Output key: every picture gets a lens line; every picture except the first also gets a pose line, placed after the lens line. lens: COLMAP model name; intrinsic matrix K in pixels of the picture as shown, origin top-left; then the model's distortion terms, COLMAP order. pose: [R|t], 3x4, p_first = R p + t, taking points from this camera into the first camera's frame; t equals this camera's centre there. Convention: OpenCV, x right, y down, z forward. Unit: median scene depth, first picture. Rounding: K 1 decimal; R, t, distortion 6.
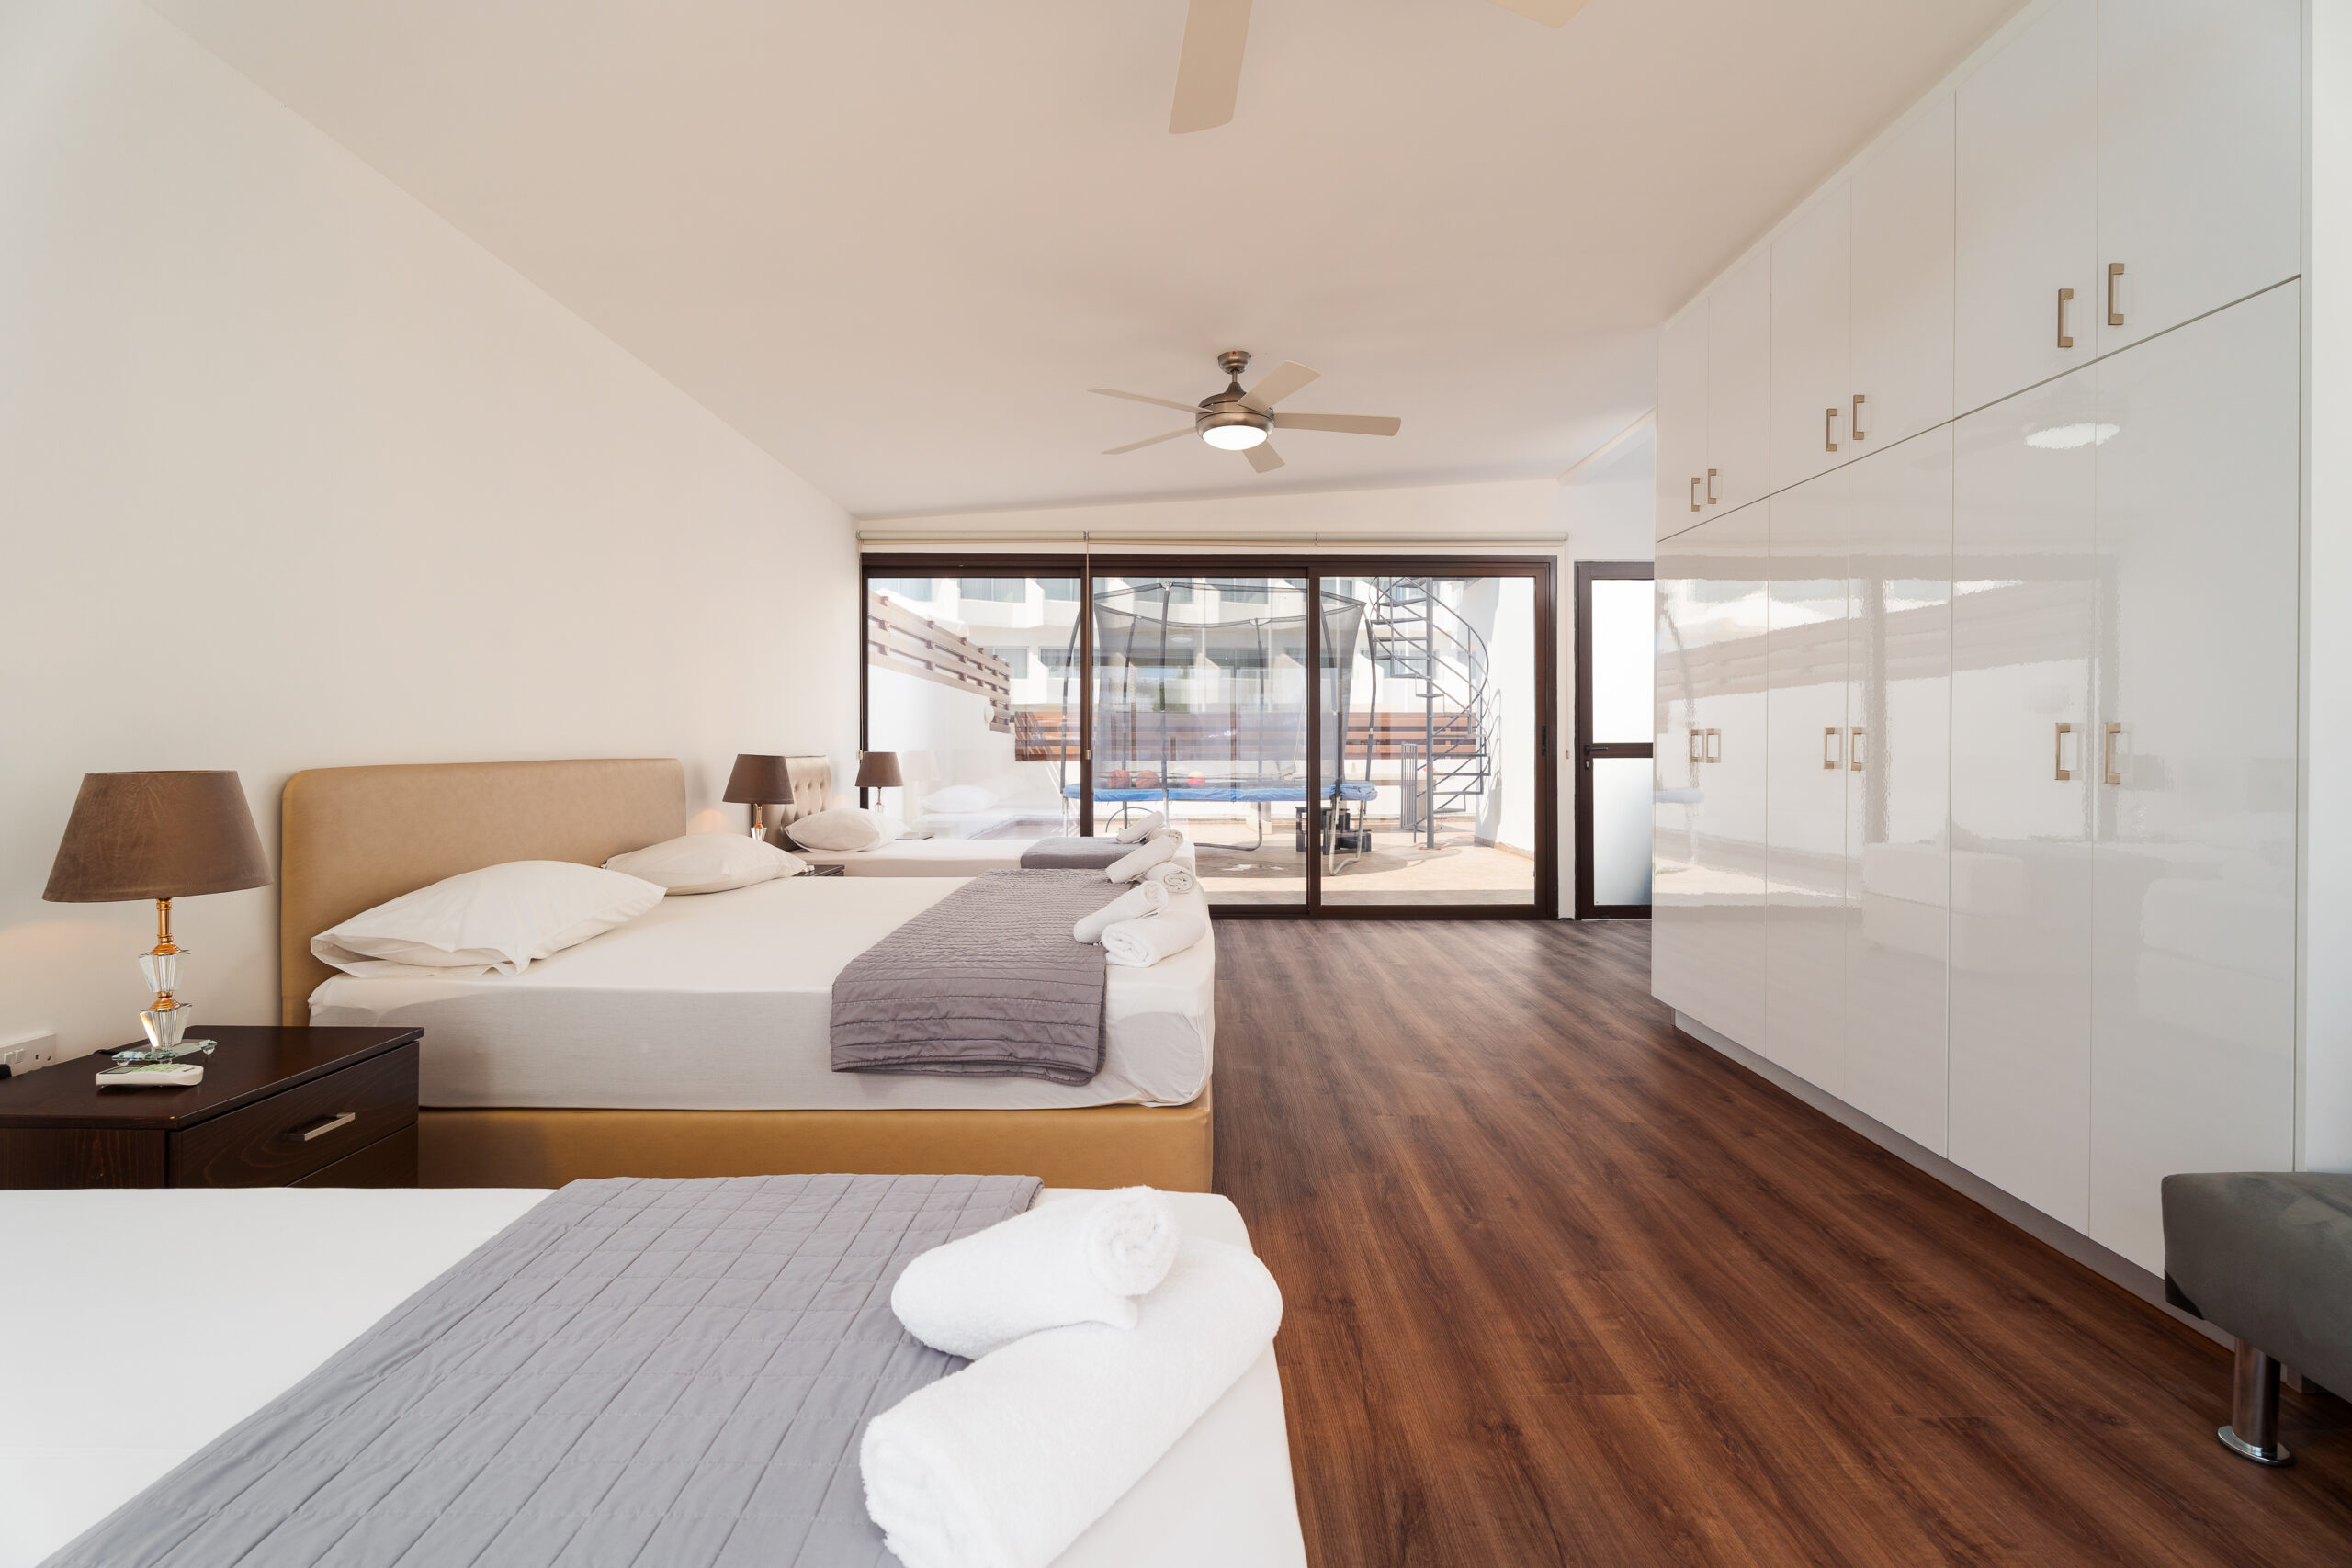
lens RADIAL K [[1065.0, 0, 1166.0], [0, 1065.0, 756.1], [0, 0, 1]] dist [0.001511, 0.000535]
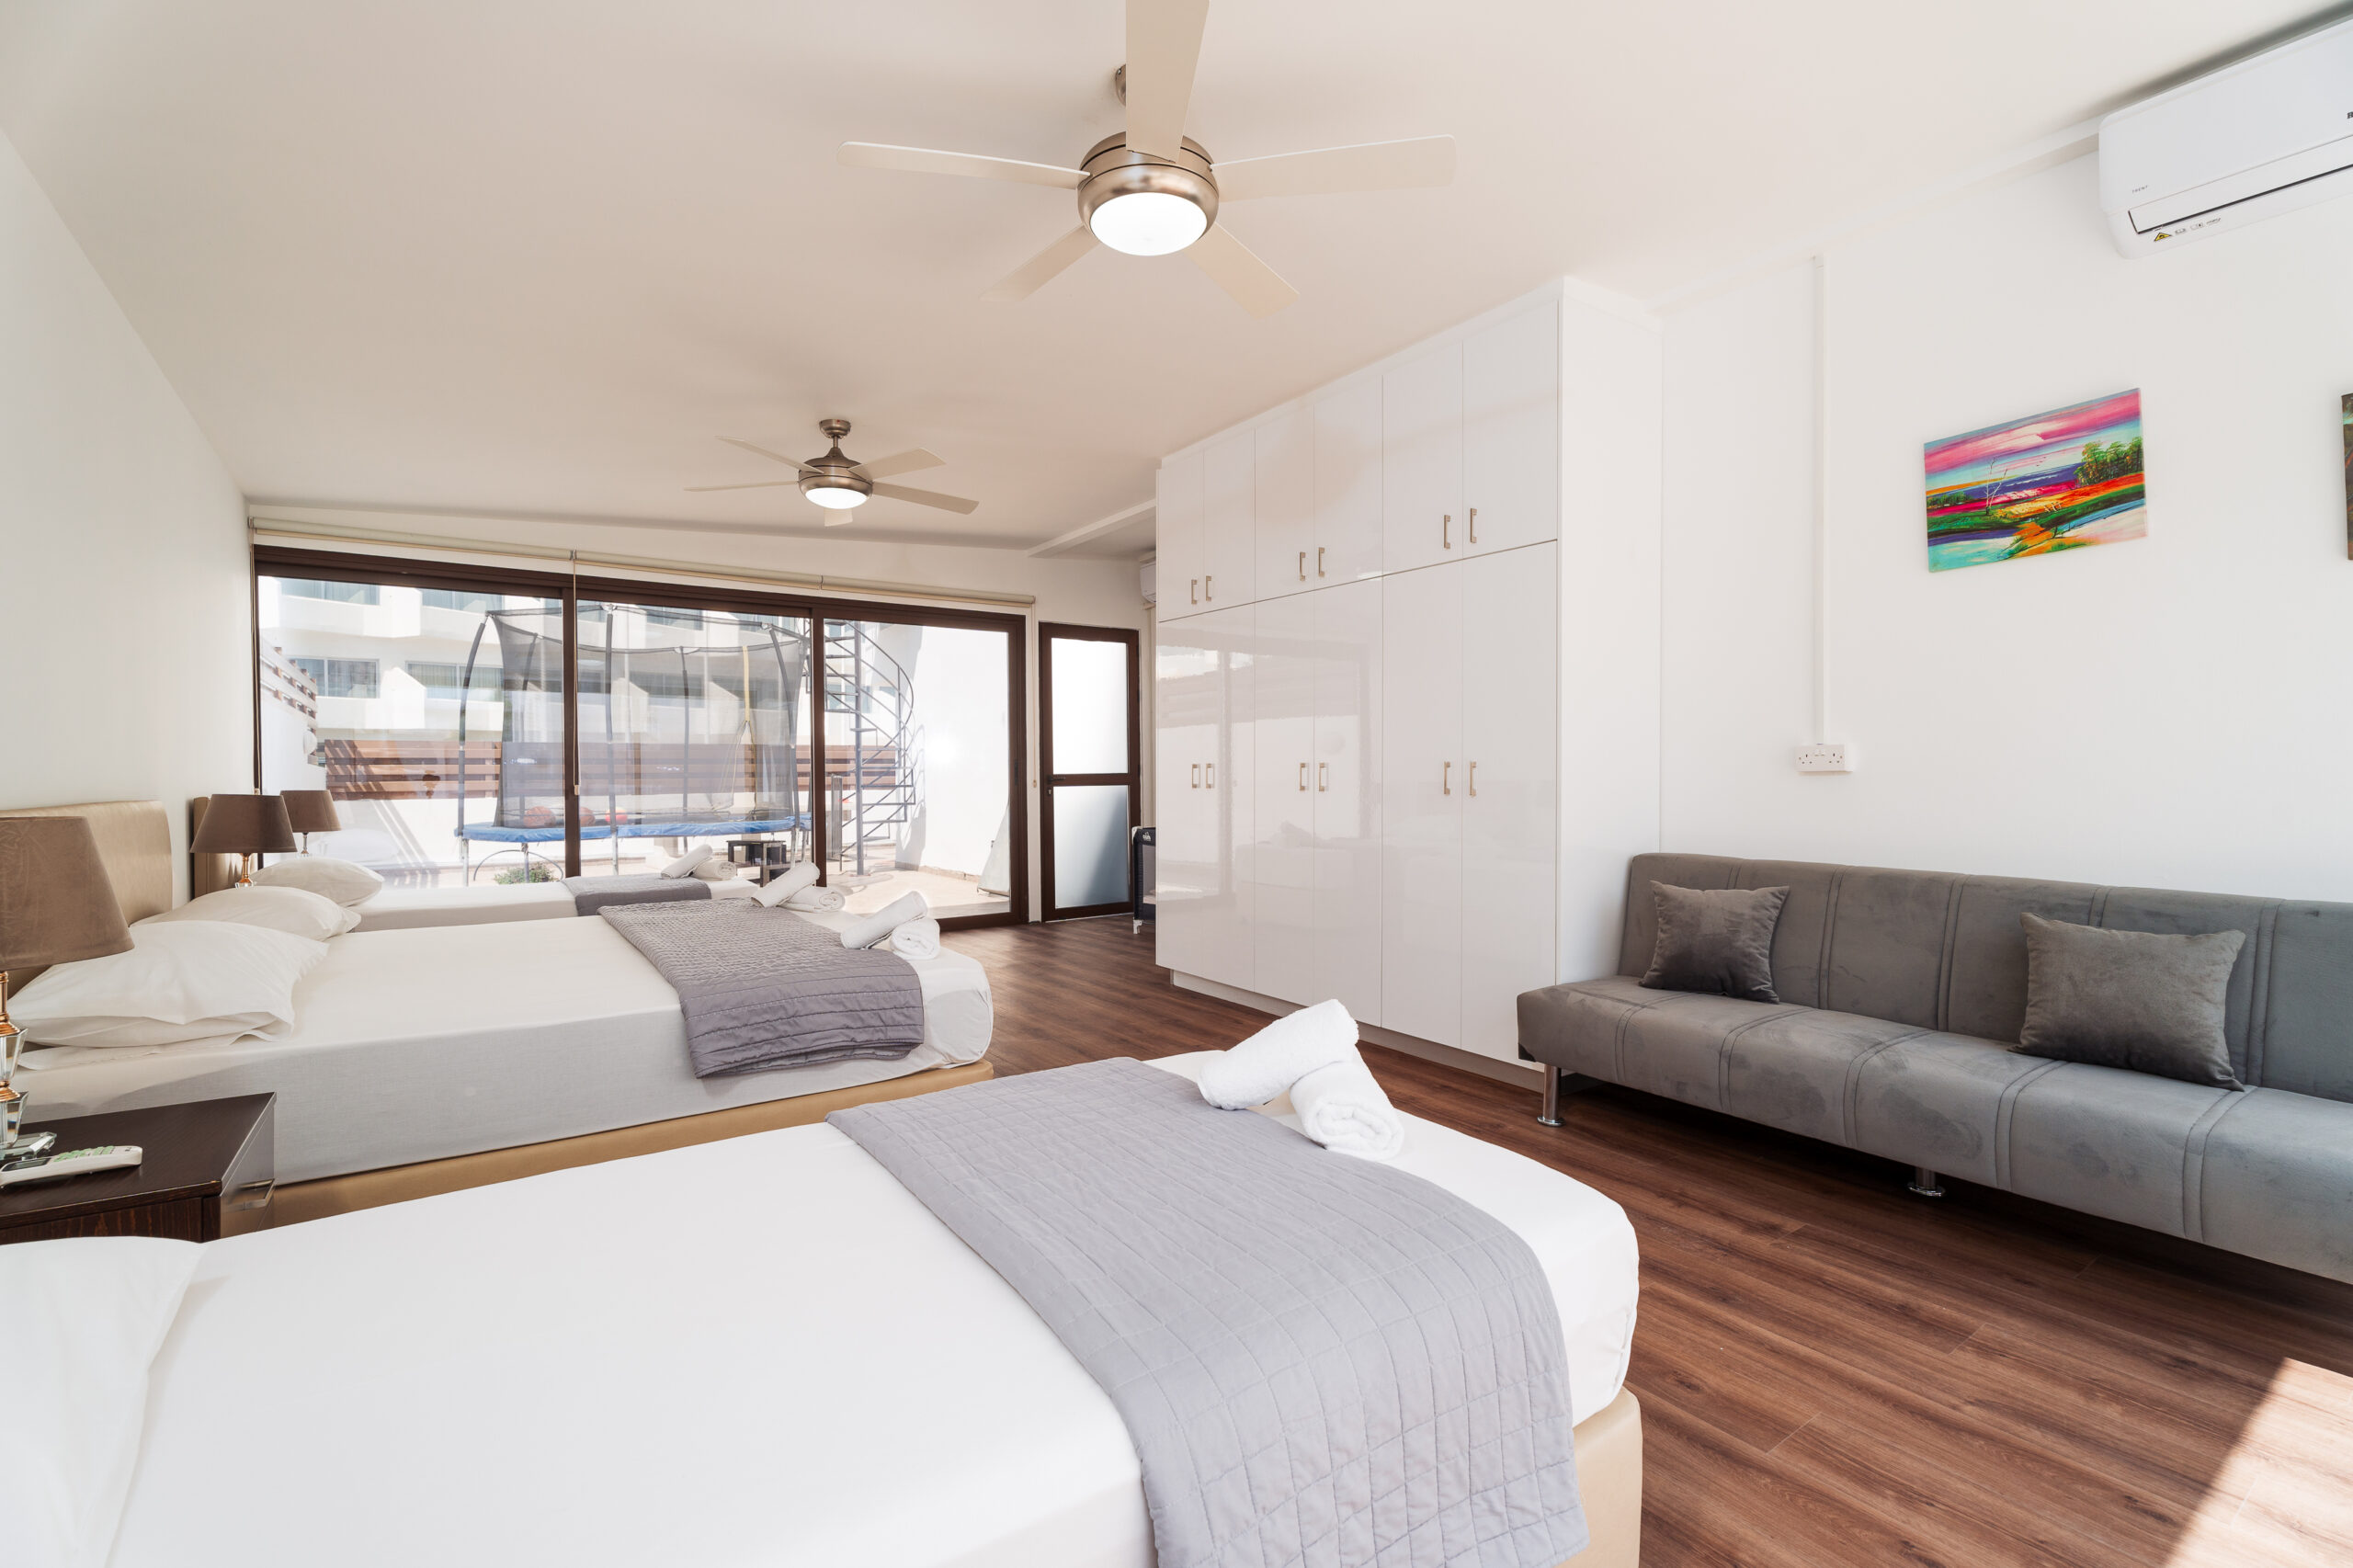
lens RADIAL K [[1050.3, 0, 1176.5], [0, 1050.3, 784.0], [0, 0, 1]] dist [0.000951, 0.000537]
pose [[0.821910, -0.011589, 0.569499, -0.166641], [0.013184, 0.999912, 0.001319, -0.000535], [-0.569465, 0.006424, 0.821991, -0.055317]]
